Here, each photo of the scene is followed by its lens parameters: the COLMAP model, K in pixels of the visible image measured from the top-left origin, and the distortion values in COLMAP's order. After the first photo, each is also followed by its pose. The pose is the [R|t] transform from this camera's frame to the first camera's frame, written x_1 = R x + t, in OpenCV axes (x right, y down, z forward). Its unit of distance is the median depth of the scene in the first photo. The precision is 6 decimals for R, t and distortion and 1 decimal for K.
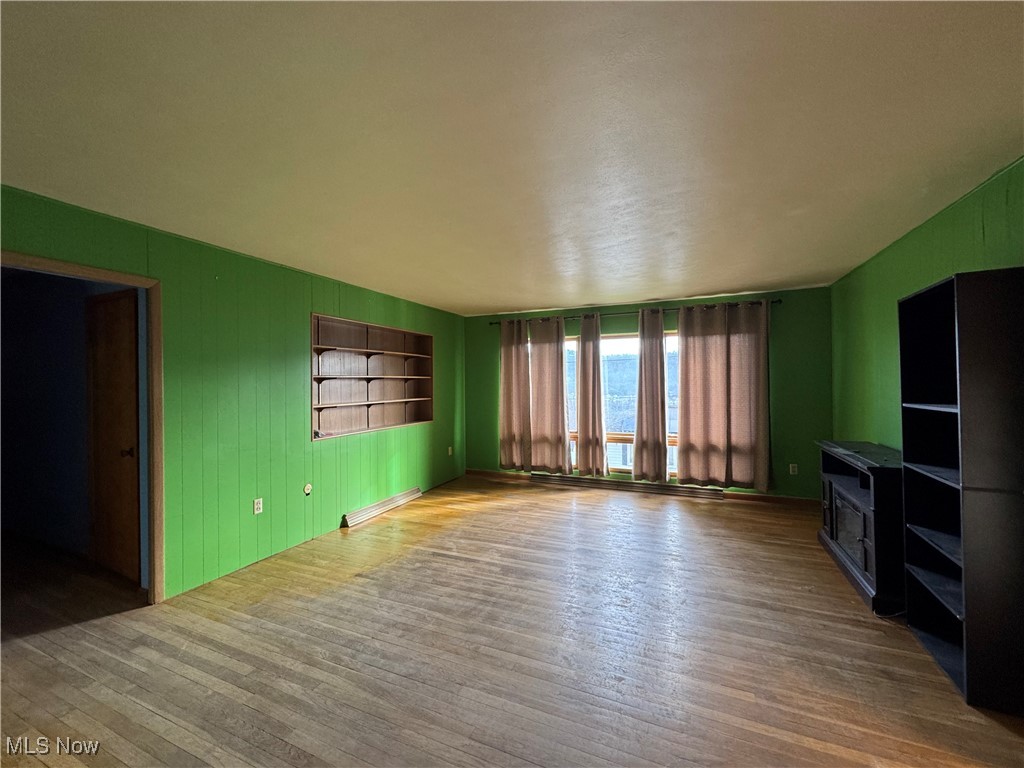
lens RADIAL K [[407.0, 0, 511.4], [0, 407.0, 383.1], [0, 0, 1]] dist [-0.006113, -0.000024]
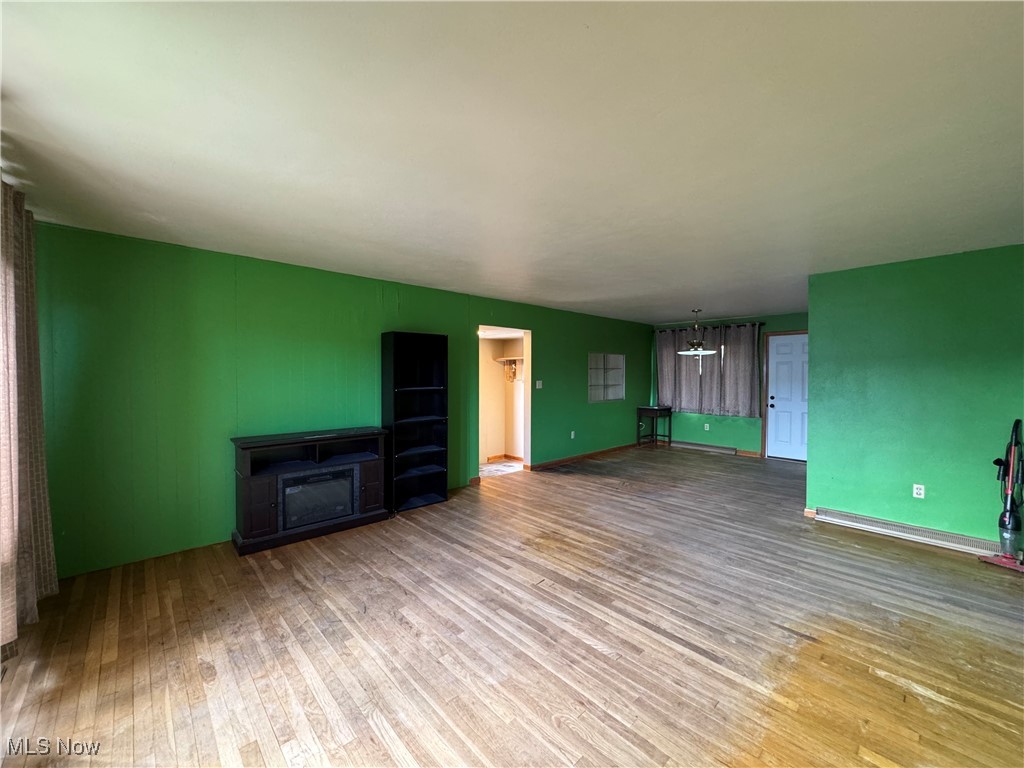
lens RADIAL K [[407.0, 0, 511.4], [0, 407.0, 383.1], [0, 0, 1]] dist [-0.006113, -0.000024]
pose [[-0.916582, -0.000682, 0.399846, -0.193589], [0.006155, 0.999856, 0.015817, -0.004030], [-0.399799, 0.016959, -0.916446, 2.108146]]
